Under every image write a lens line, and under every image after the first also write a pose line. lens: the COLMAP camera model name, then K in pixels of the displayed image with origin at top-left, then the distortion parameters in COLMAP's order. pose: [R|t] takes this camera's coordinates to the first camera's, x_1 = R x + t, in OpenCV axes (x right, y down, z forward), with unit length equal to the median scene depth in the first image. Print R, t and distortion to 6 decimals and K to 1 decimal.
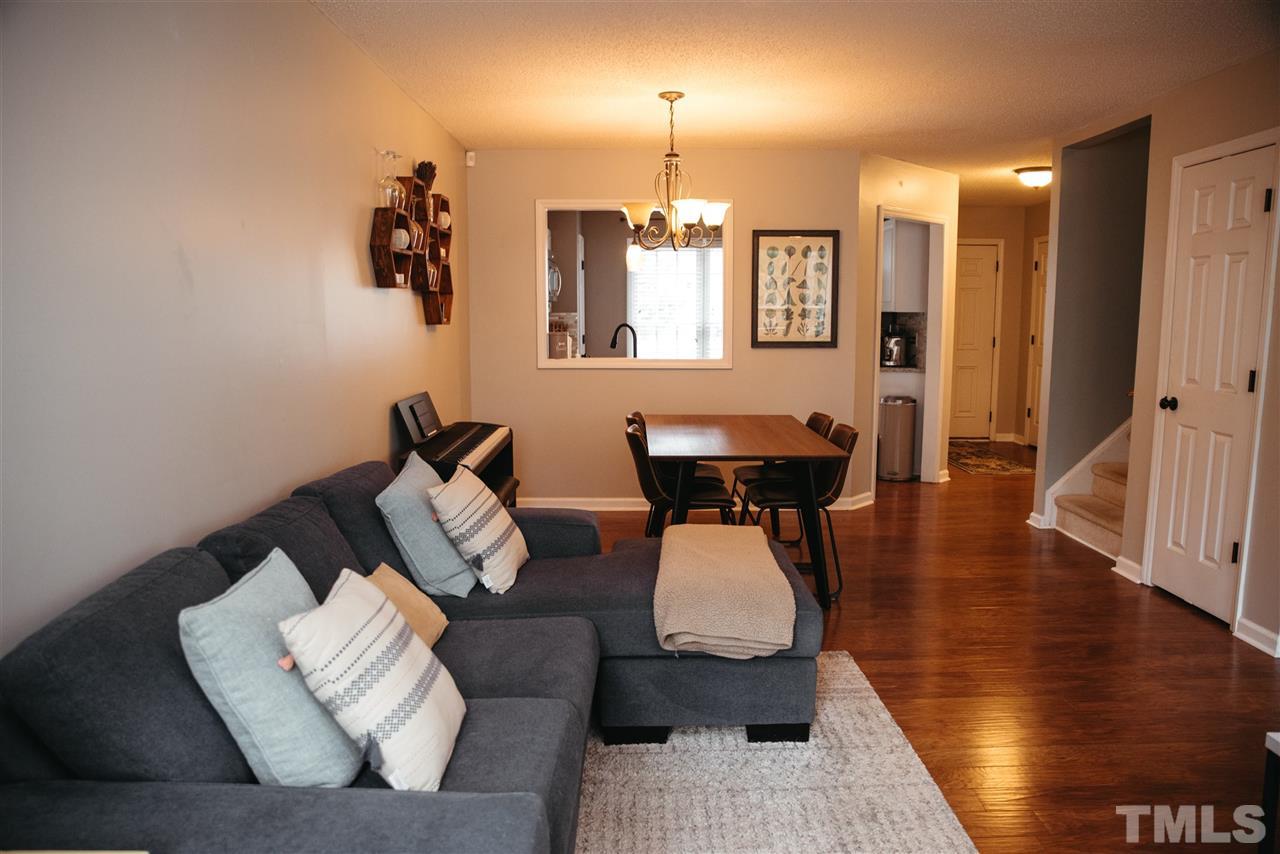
lens RADIAL K [[890.3, 0, 633.2], [0, 890.3, 432.1], [0, 0, 1]] dist [-0.135508, 0.103091]
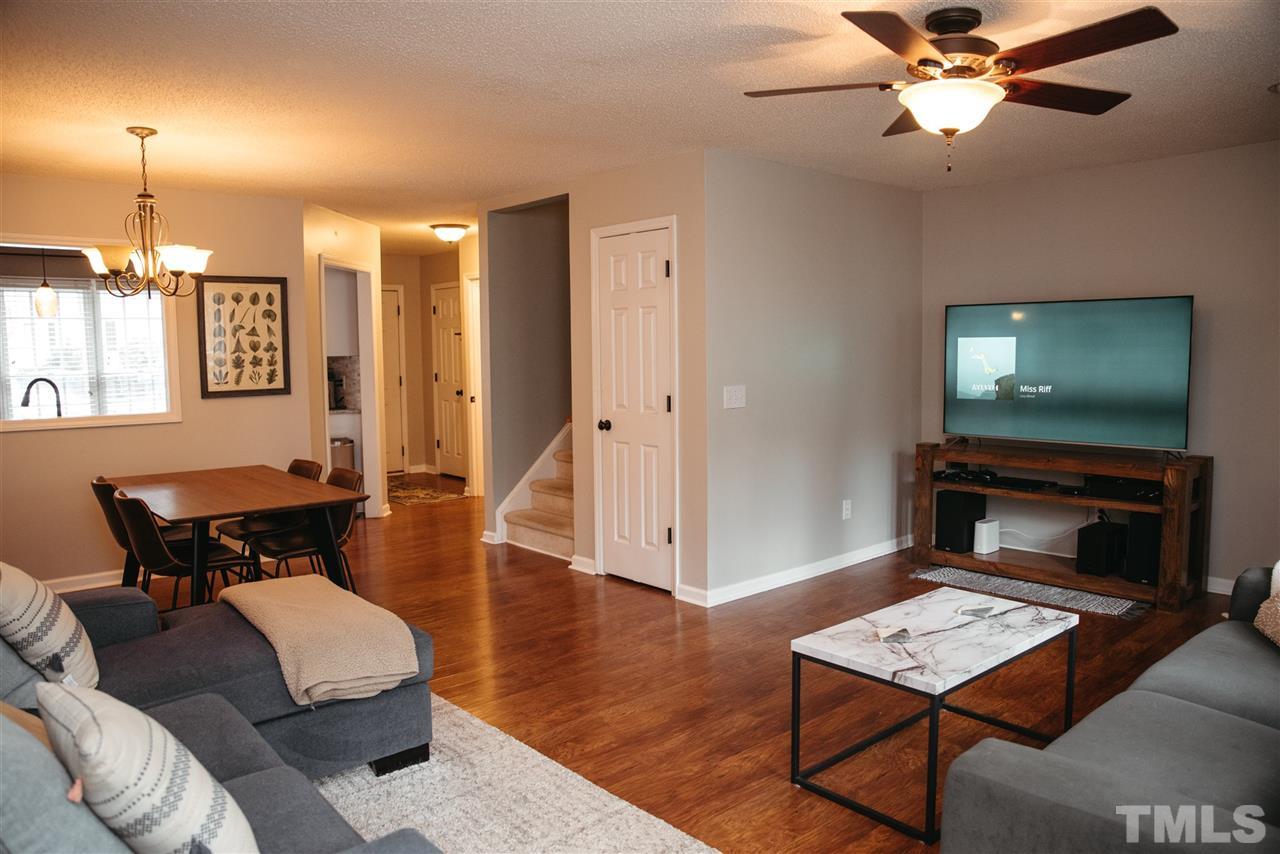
lens RADIAL K [[890.3, 0, 633.2], [0, 890.3, 432.1], [0, 0, 1]] dist [-0.135508, 0.103091]
pose [[0.755231, -0.069568, 0.651756, -0.175231], [0.098852, 0.995067, -0.008333, -0.008347], [-0.647962, 0.070721, 0.758383, -0.002085]]
